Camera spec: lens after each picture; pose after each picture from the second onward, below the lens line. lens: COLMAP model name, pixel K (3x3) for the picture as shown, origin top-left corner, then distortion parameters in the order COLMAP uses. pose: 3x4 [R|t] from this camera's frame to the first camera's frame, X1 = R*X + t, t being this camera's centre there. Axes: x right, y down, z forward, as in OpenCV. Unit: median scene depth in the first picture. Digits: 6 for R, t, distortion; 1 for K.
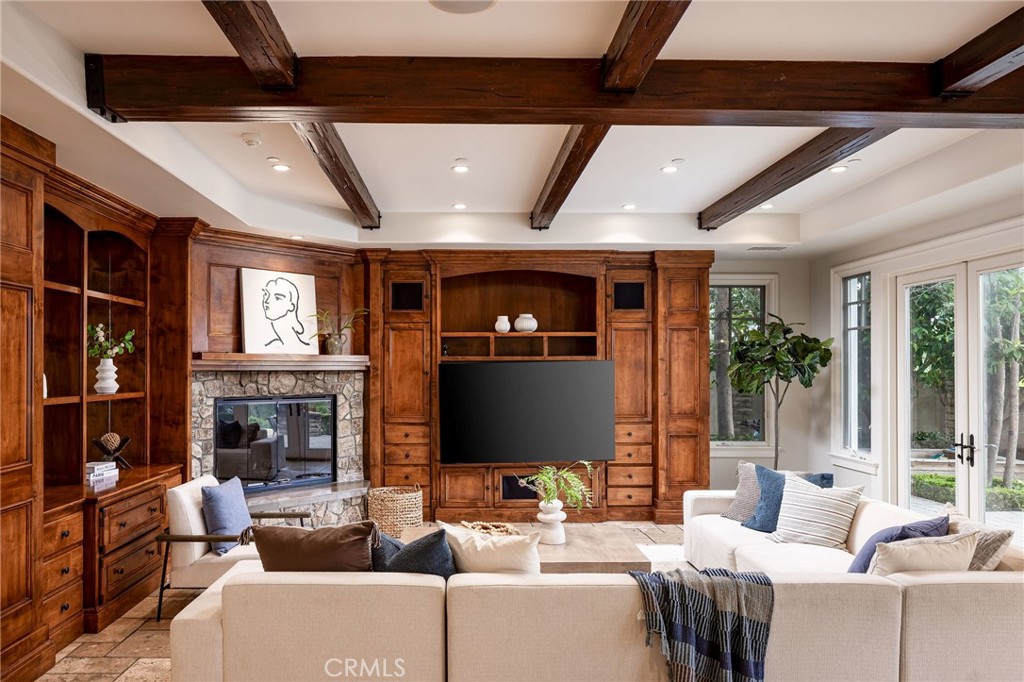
lens RADIAL K [[707.9, 0, 466.5], [0, 707.9, 364.7], [0, 0, 1]] dist [0.002824, 0.001084]
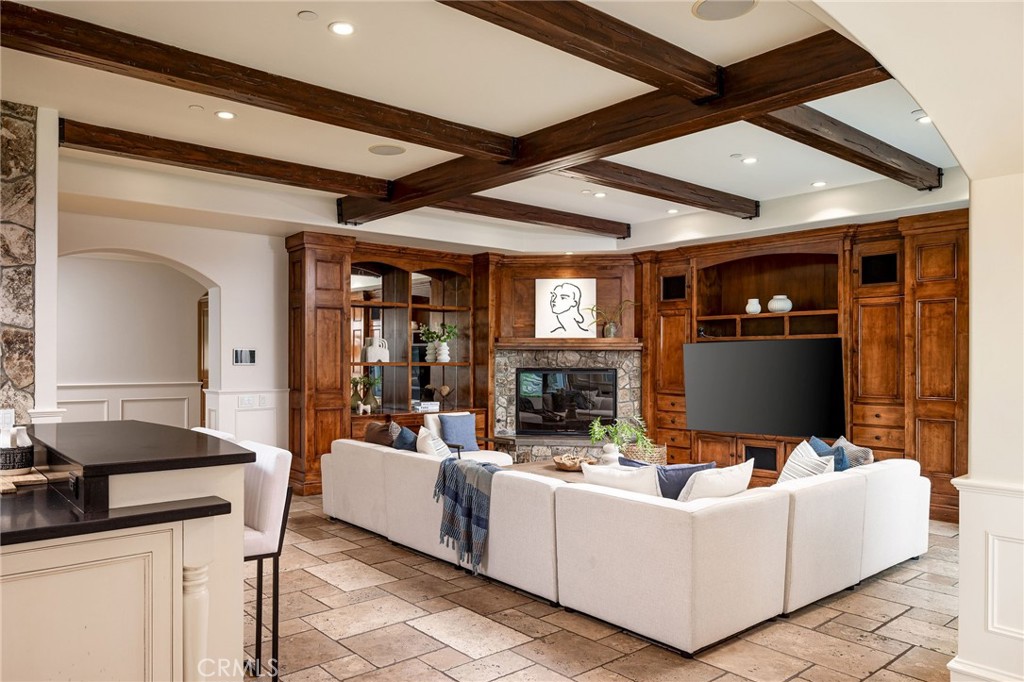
lens RADIAL K [[707.9, 0, 466.5], [0, 707.9, 364.7], [0, 0, 1]] dist [0.002824, 0.001084]
pose [[0.623921, 0.009132, -0.781434, 0.635096], [0.001627, 0.999914, 0.012984, 0.017133], [0.781486, -0.009372, 0.623852, -0.017122]]
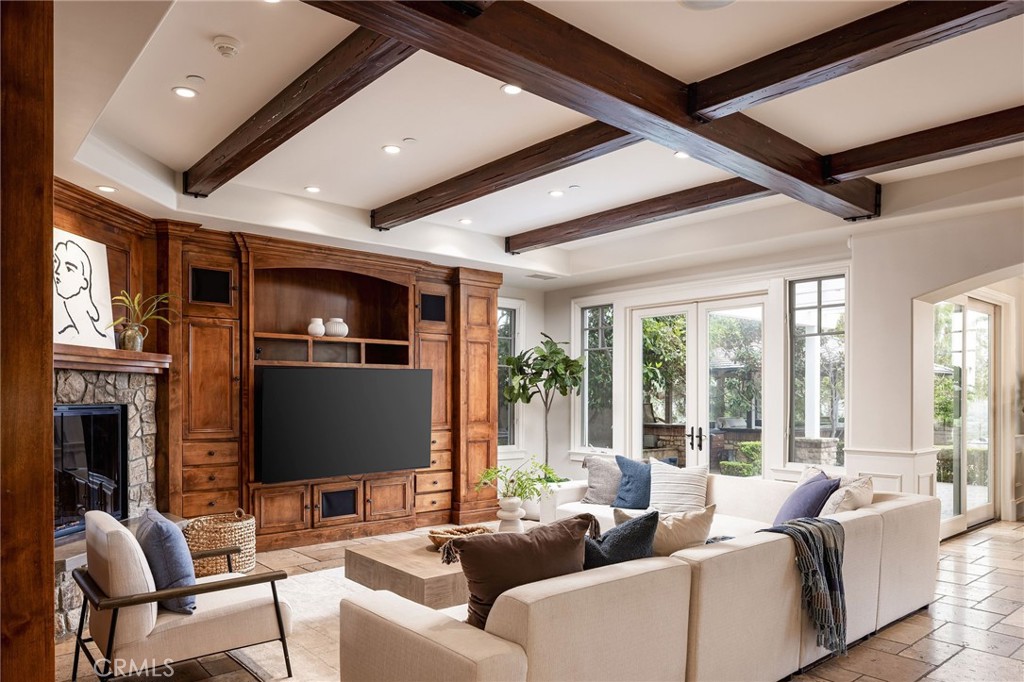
lens RADIAL K [[692.2, 0, 510.7], [0, 692.2, 398.6], [0, 0, 1]] dist [0.000290, -0.000527]
pose [[0.767298, -0.000351, 0.641290, -0.336071], [-0.006809, 0.999939, 0.008695, 0.025765], [-0.641254, -0.011038, 0.767249, 0.155750]]
